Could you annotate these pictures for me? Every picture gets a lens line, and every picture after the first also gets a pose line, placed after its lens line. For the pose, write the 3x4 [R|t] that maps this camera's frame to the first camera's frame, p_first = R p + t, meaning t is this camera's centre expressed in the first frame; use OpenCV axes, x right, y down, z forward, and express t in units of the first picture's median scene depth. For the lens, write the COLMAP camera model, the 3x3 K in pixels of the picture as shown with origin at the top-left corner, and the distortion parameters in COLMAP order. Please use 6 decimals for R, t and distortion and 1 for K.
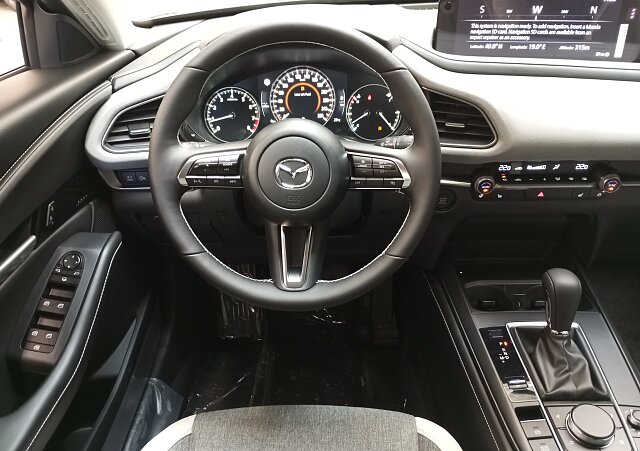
lens RADIAL K [[543.0, 0, 320.0], [0, 543.0, 225.5], [0, 0, 1]] dist [0.043081, -0.006024]
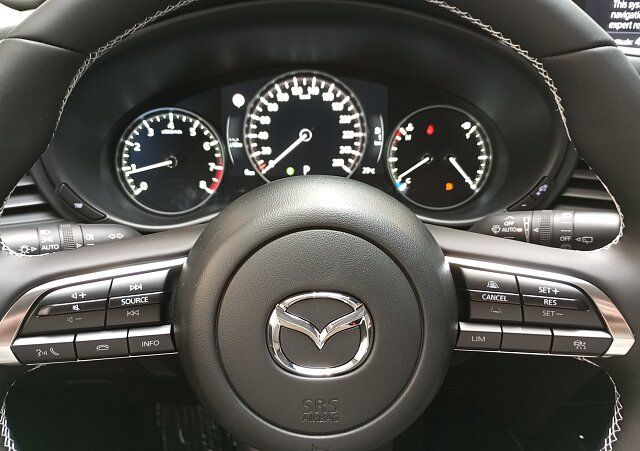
lens RADIAL K [[509.9, 0, 320.0], [0, 509.9, 225.5], [0, 0, 1]] dist [0.003669, 0.001044]
pose [[0.997186, -0.005325, 0.074780, -0.055913], [0.010064, 0.997954, -0.063144, -0.109267], [-0.074291, 0.063719, 0.995199, 0.508430]]
